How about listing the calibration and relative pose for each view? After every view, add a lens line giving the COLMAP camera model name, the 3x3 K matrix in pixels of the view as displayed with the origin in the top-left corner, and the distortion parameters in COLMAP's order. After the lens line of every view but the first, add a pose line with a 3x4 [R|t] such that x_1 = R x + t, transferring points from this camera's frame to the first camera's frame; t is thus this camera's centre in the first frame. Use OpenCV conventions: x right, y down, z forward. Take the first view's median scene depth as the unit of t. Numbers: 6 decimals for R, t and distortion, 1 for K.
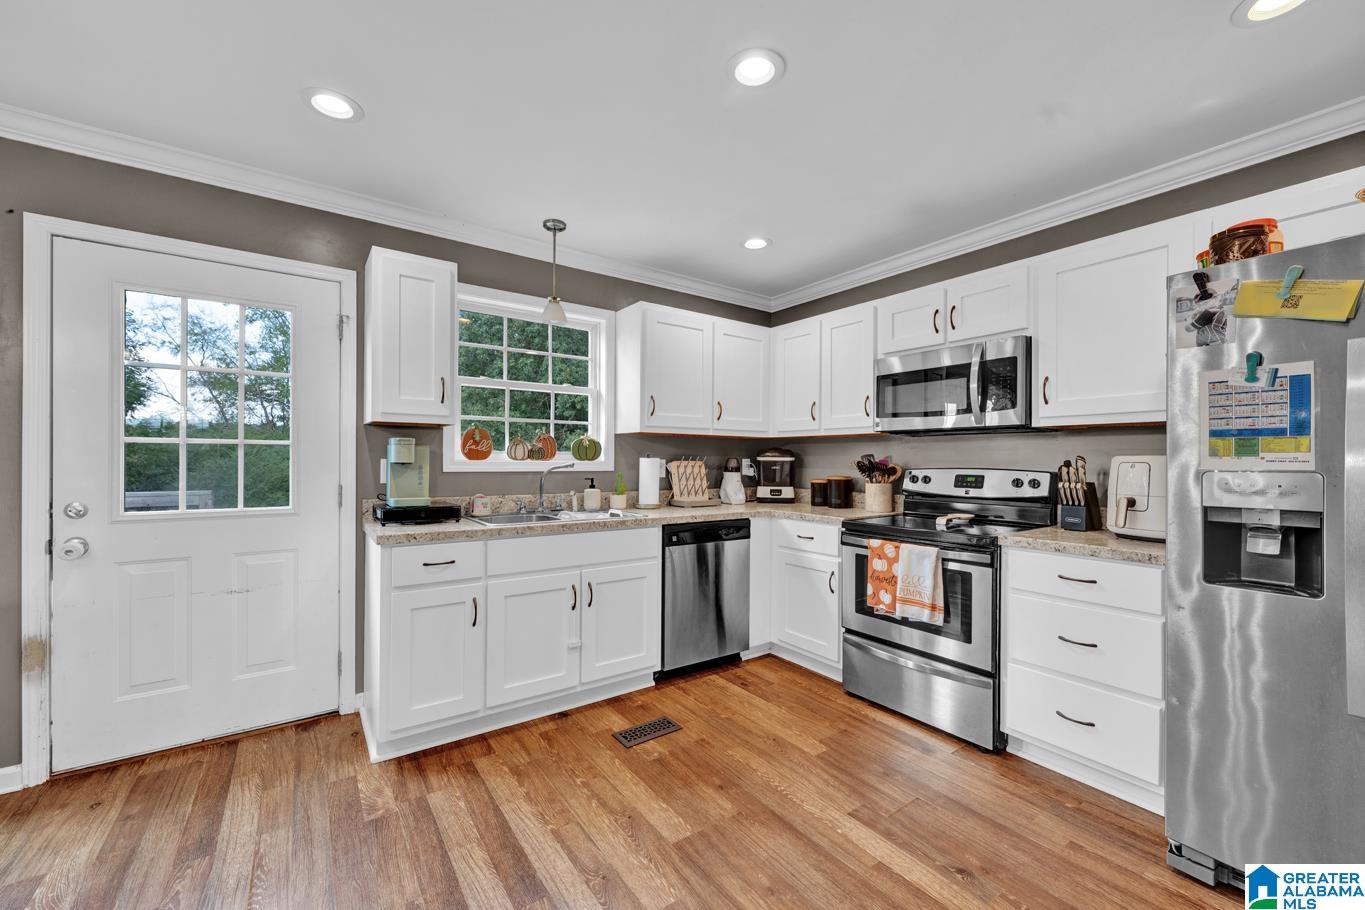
lens RADIAL K [[537.9, 0, 683.4], [0, 537.9, 459.6], [0, 0, 1]] dist [-0.000179, -0.000176]
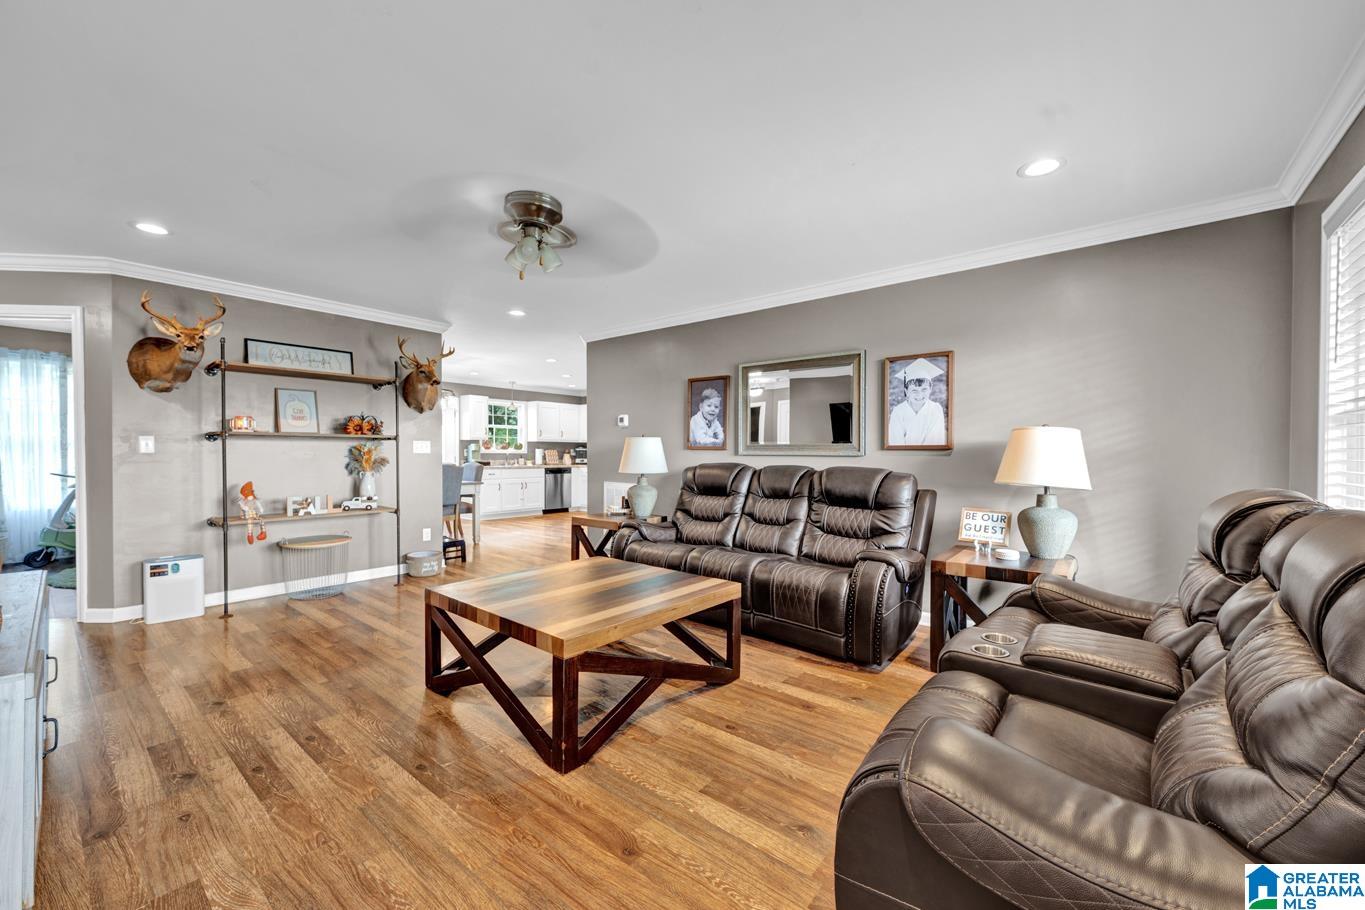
lens RADIAL K [[537.9, 0, 683.4], [0, 537.9, 459.6], [0, 0, 1]] dist [-0.000179, -0.000176]
pose [[0.963006, -0.007622, 0.269371, -0.112593], [0.004364, 0.999910, 0.012691, 0.025926], [-0.269443, -0.011046, 0.962953, -2.592557]]
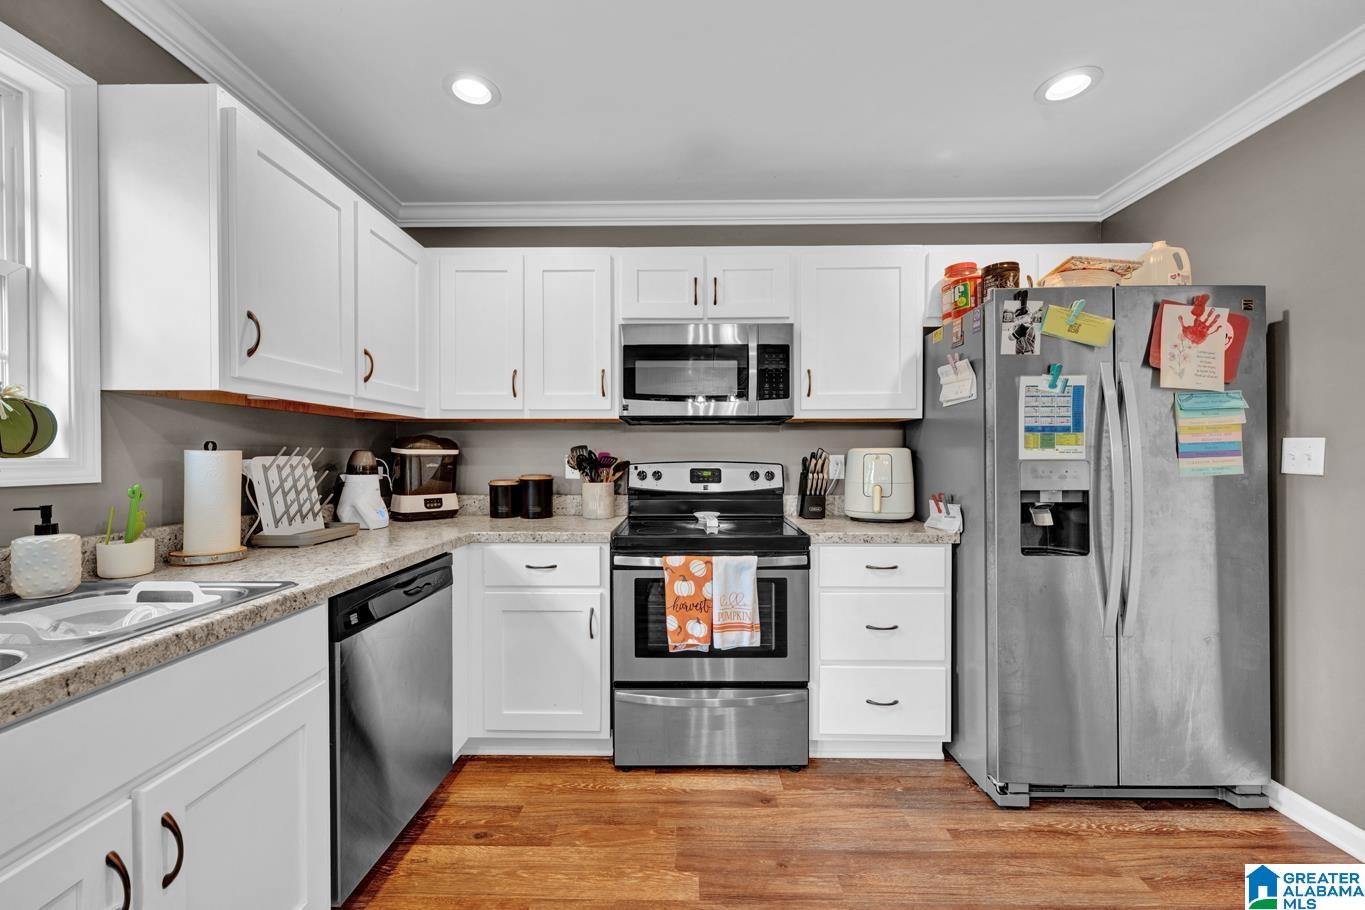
lens RADIAL K [[537.9, 0, 683.4], [0, 537.9, 459.6], [0, 0, 1]] dist [-0.000179, -0.000176]
pose [[0.594063, -0.013882, 0.804299, -0.224204], [0.003454, 0.999886, 0.014707, -0.000574], [-0.804411, -0.005959, 0.594043, 0.479158]]
